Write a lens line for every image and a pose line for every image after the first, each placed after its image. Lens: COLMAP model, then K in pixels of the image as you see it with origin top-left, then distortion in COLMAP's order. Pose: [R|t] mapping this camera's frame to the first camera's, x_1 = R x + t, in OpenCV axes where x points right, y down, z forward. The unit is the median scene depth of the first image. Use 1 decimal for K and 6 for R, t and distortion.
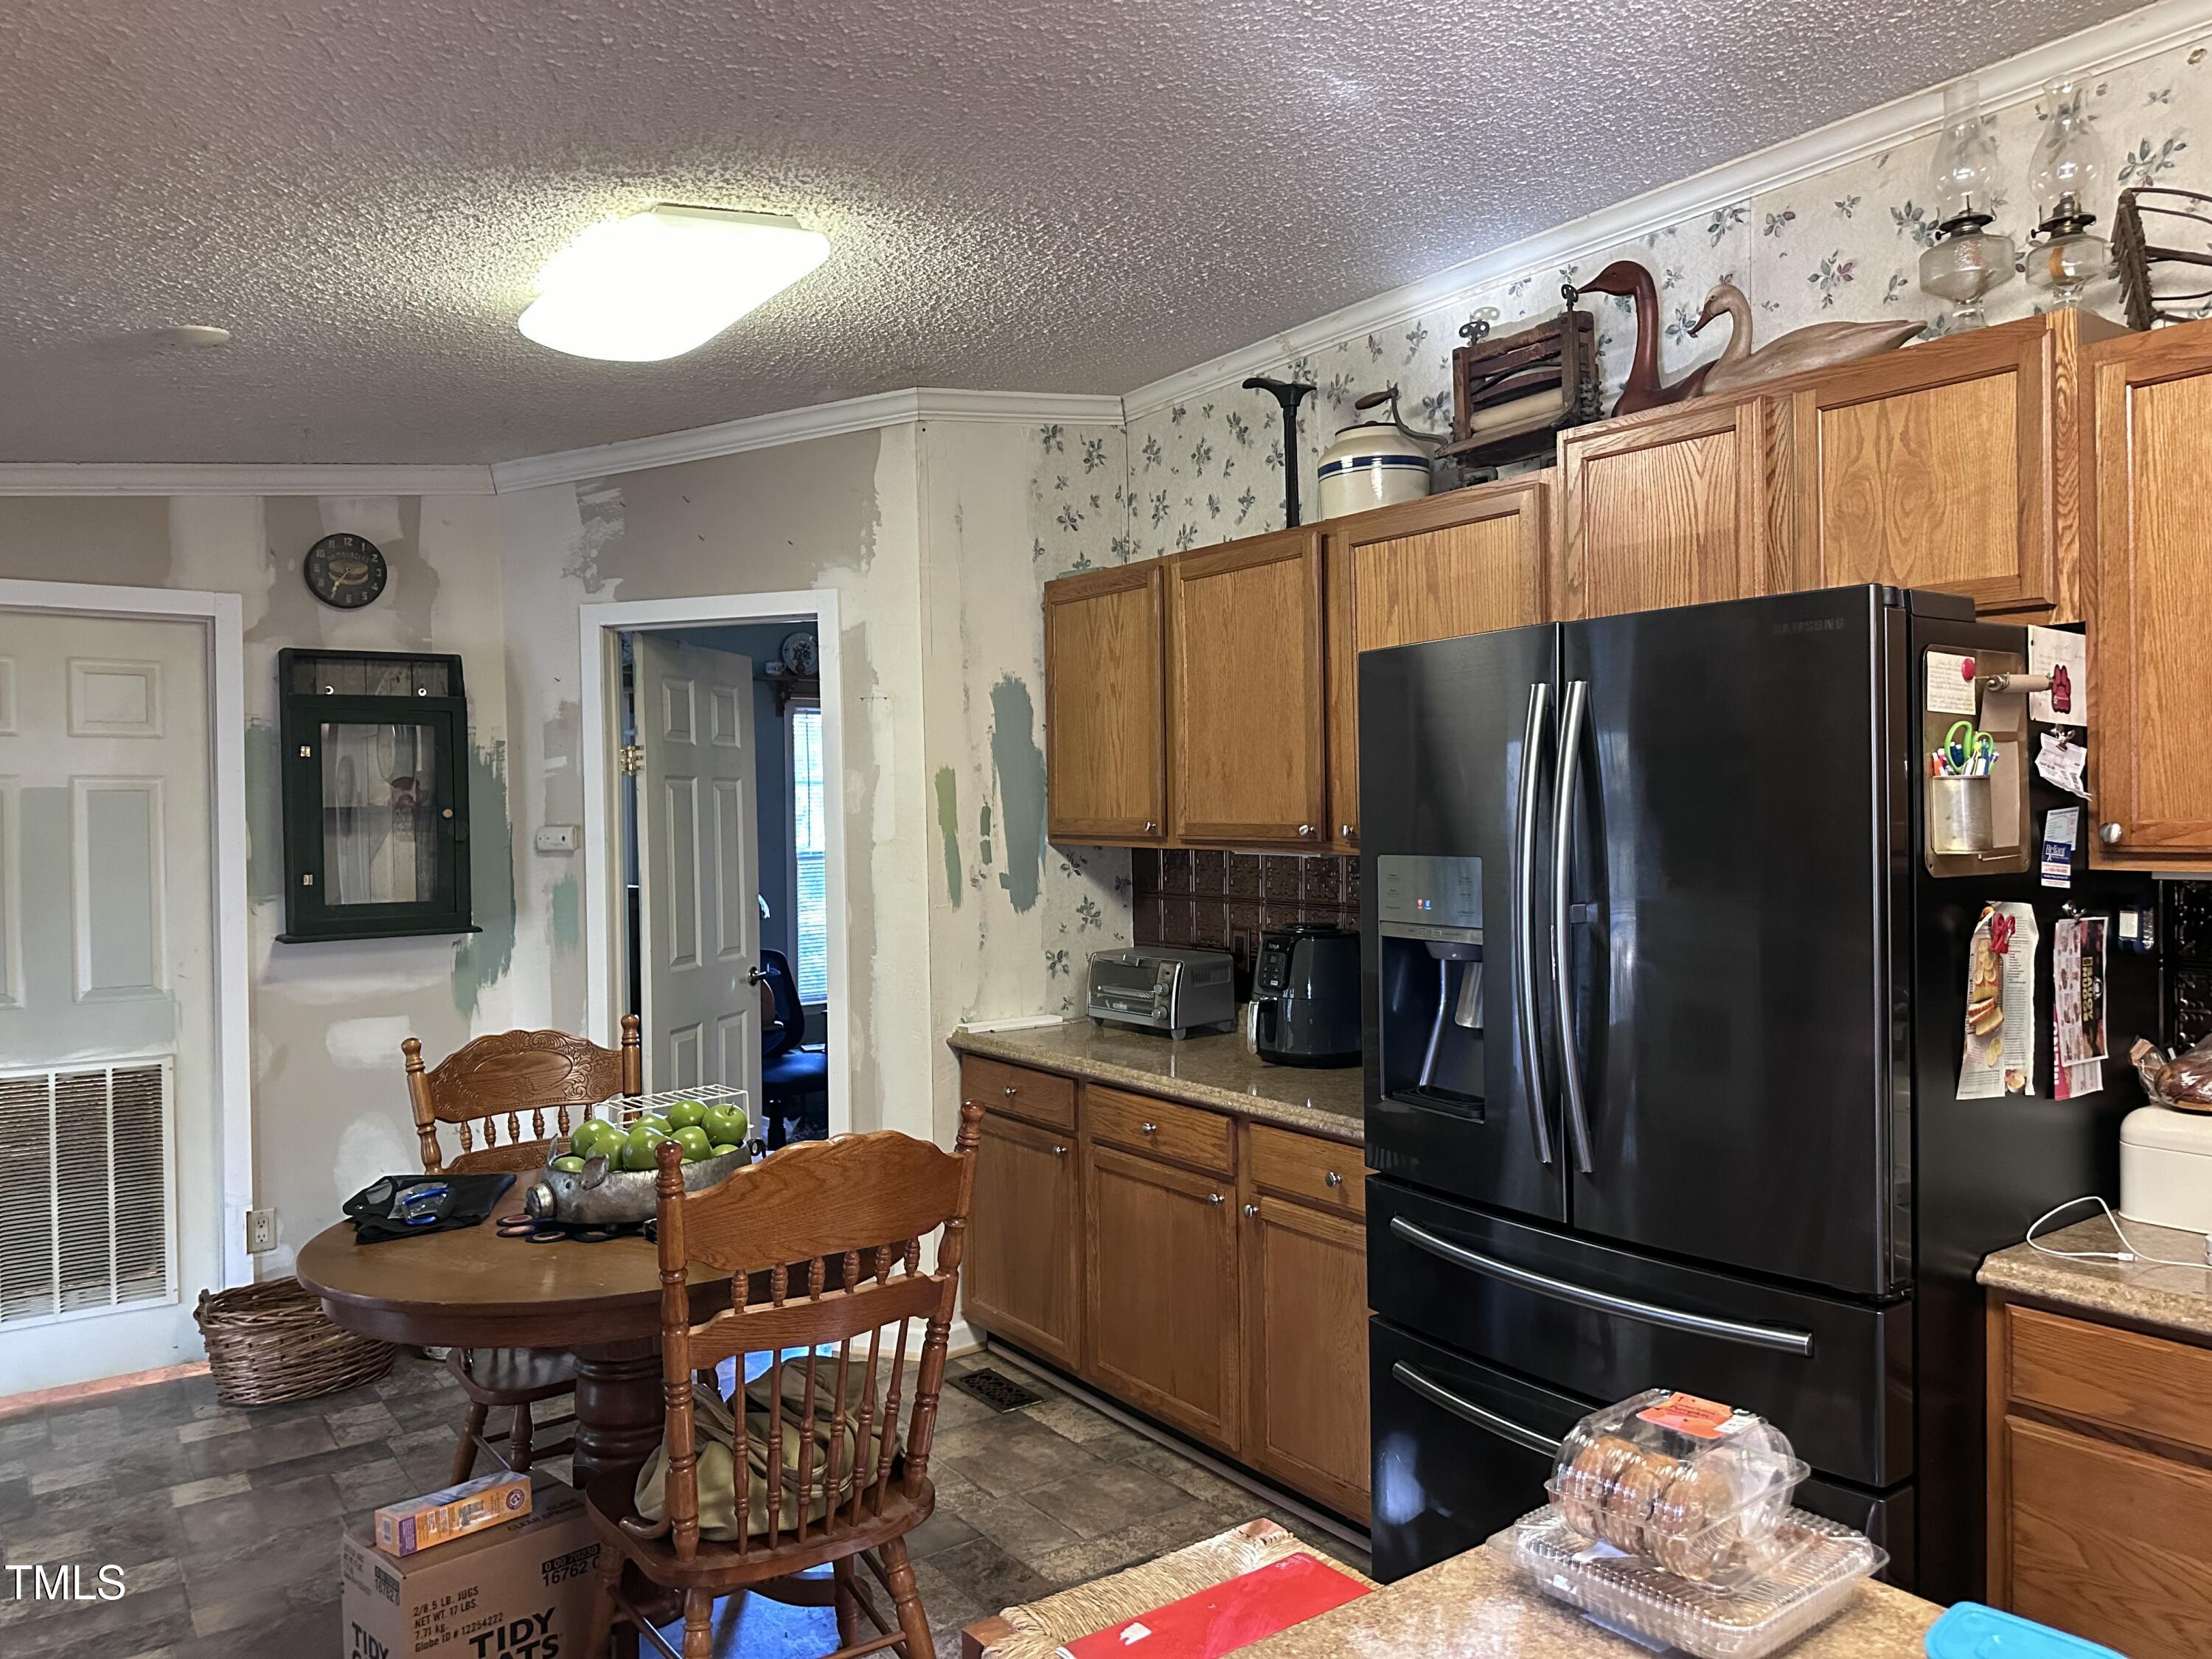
lens RADIAL K [[1550.1, 0, 1121.3], [0, 1550.1, 825.1], [0, 0, 1]] dist [0.172346, -0.289235]
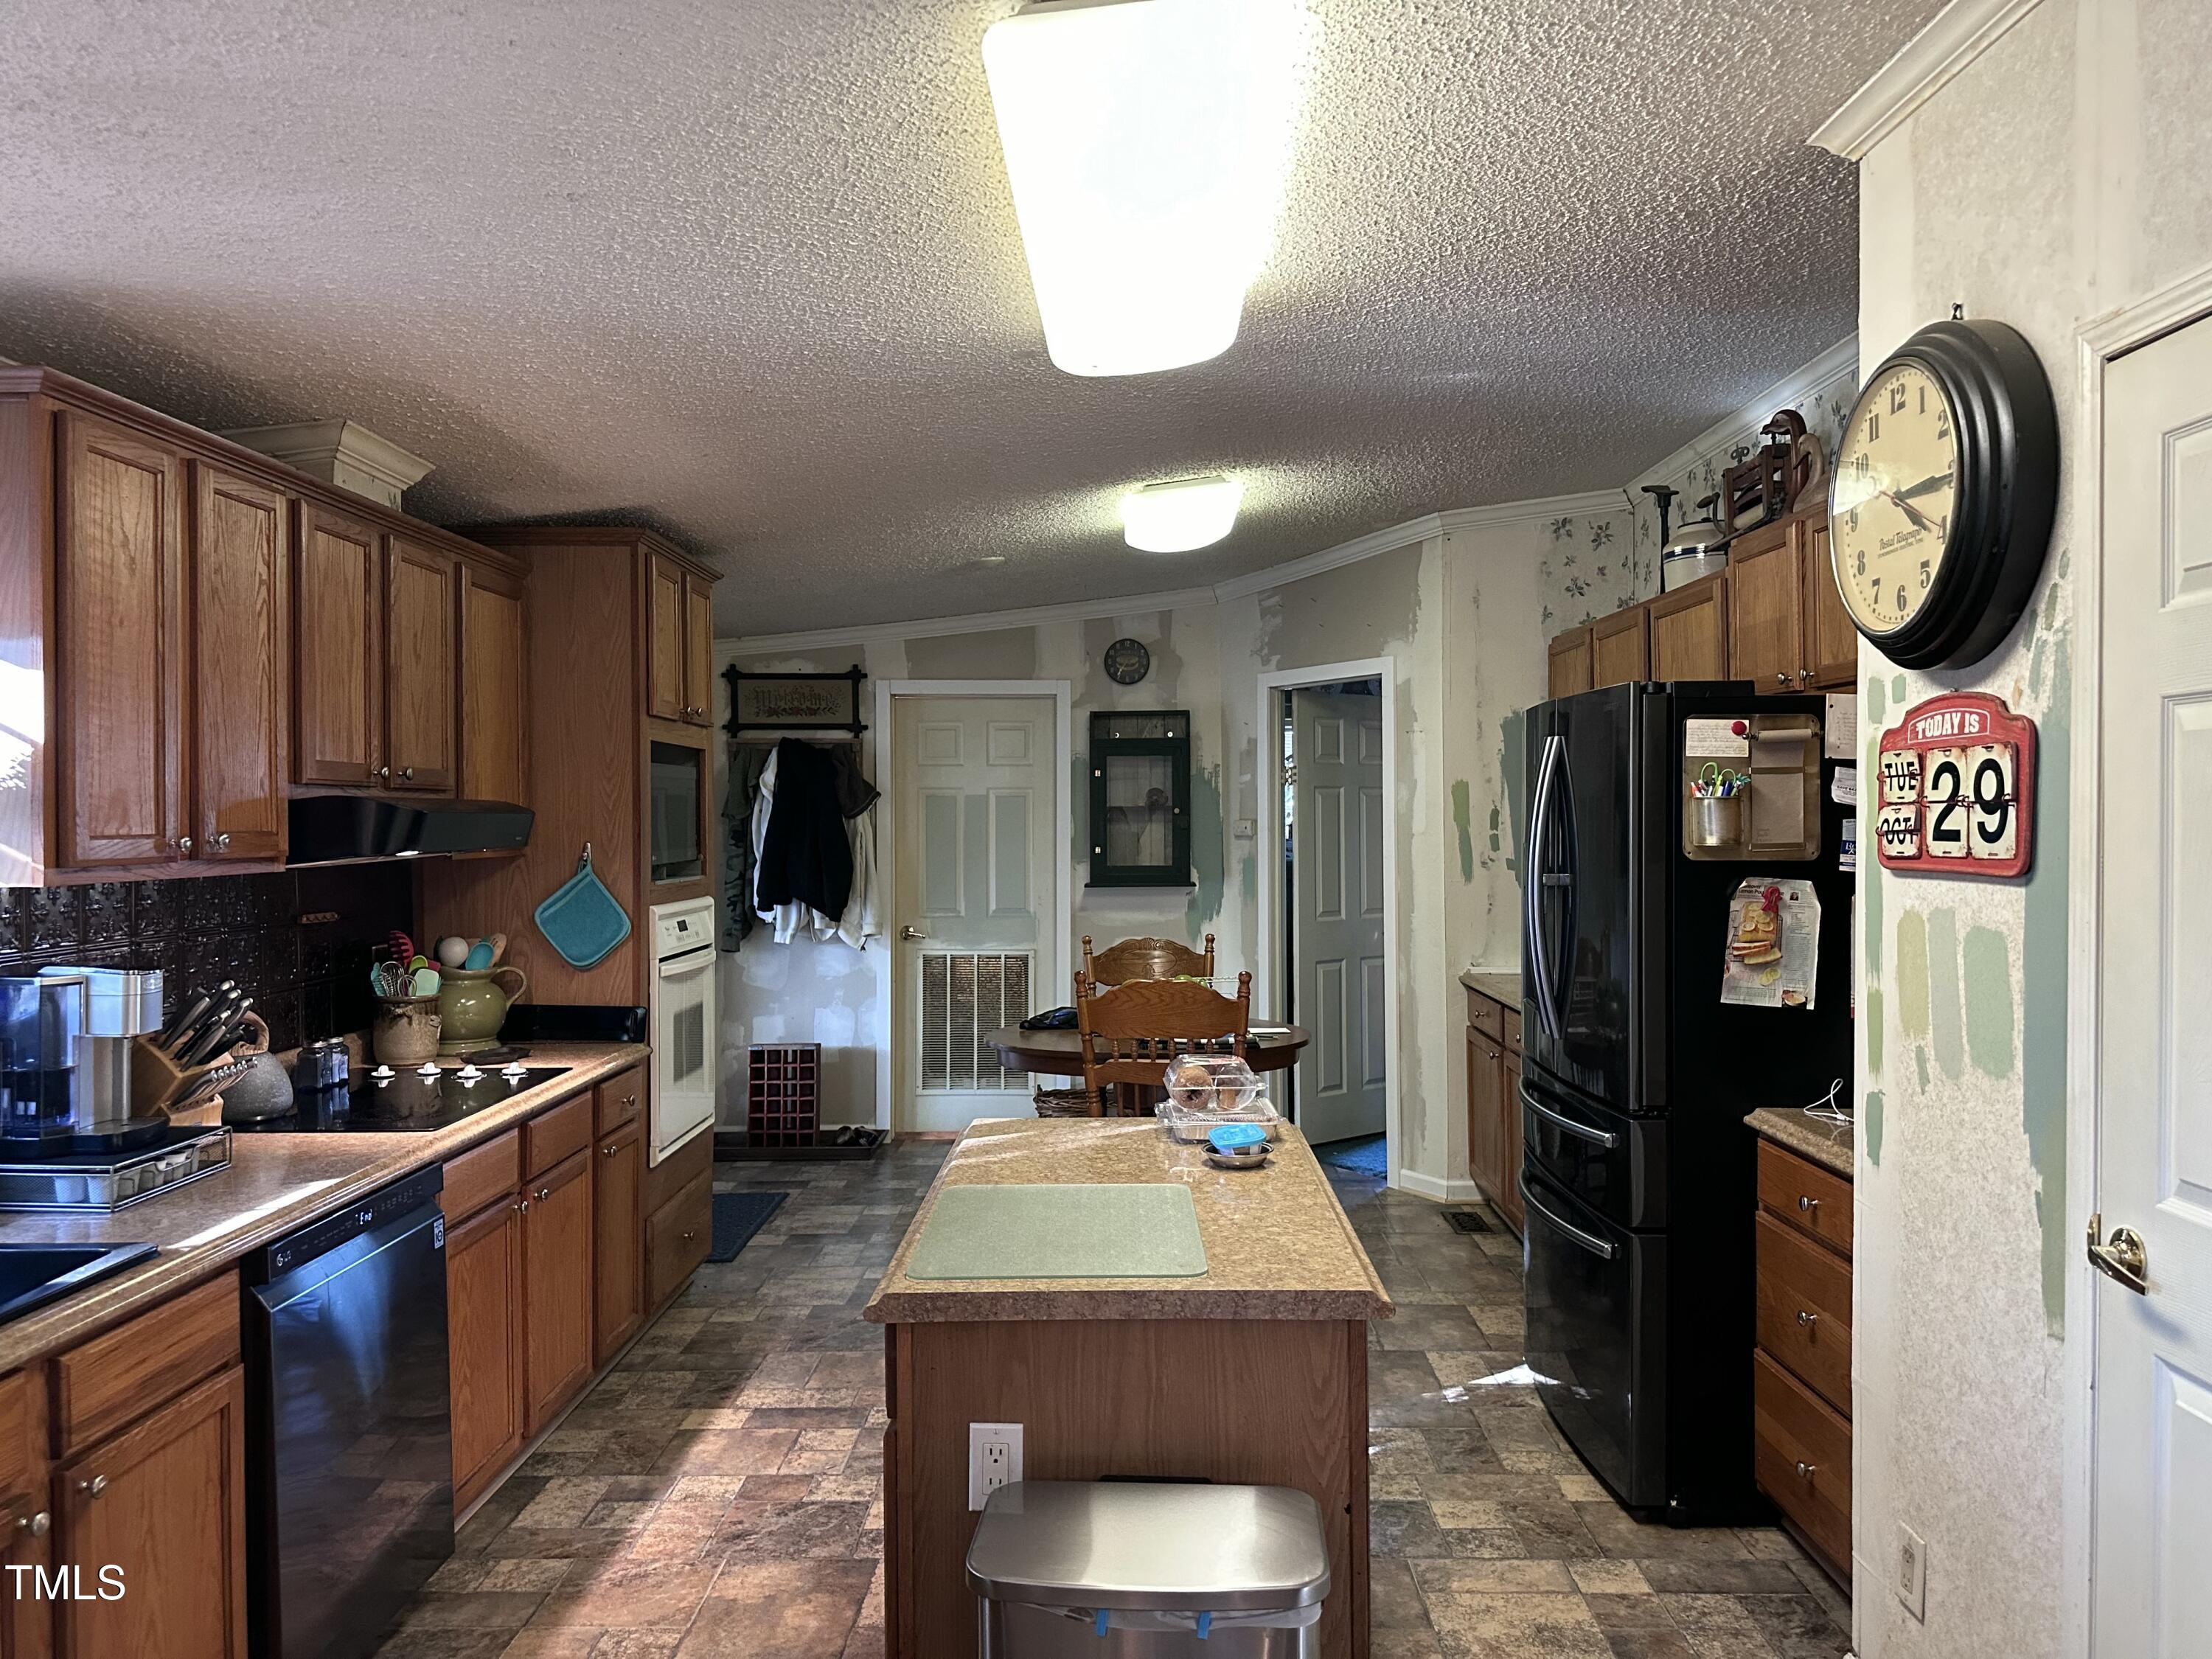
lens RADIAL K [[1550.1, 0, 1121.3], [0, 1550.1, 825.1], [0, 0, 1]] dist [0.172346, -0.289235]
pose [[0.804518, 0.013930, -0.593764, 0.463463], [-0.012377, 0.999901, 0.006688, -0.002823], [0.593799, 0.001969, 0.804611, -0.291882]]
